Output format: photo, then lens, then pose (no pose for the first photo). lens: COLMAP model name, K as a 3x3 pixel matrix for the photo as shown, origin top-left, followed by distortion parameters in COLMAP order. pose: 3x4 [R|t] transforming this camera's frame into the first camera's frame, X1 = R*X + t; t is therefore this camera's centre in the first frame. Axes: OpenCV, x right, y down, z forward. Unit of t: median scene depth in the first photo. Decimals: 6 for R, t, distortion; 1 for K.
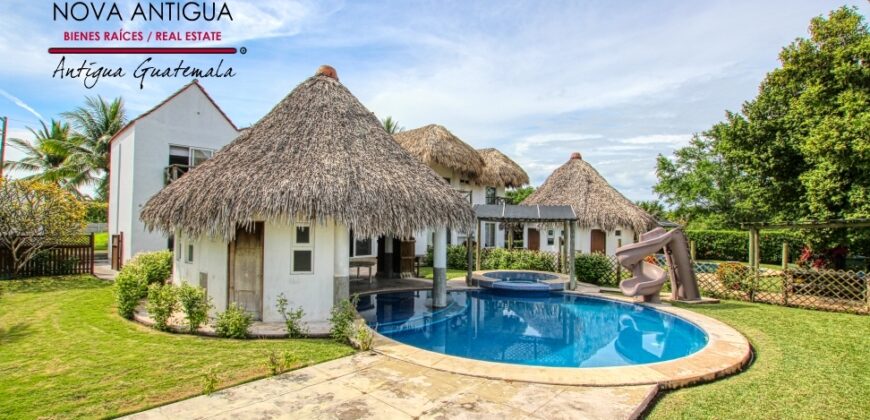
lens RADIAL K [[409.3, 0, 435.8], [0, 409.3, 210.1], [0, 0, 1]] dist [-0.028695, 0.001478]
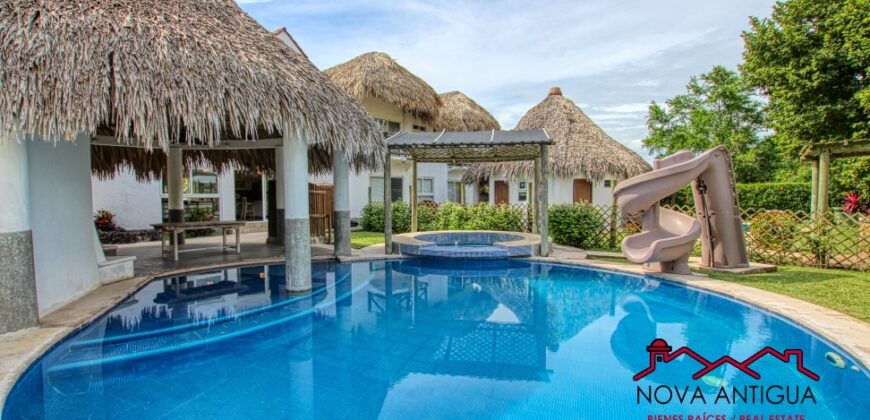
lens RADIAL K [[409.3, 0, 433.6], [0, 409.3, 206.8], [0, 0, 1]] dist [-0.028695, 0.001478]
pose [[0.999310, -0.021093, 0.030558, 0.101682], [0.019206, 0.997967, 0.060767, 0.054225], [-0.031778, -0.060138, 0.997684, 0.261989]]
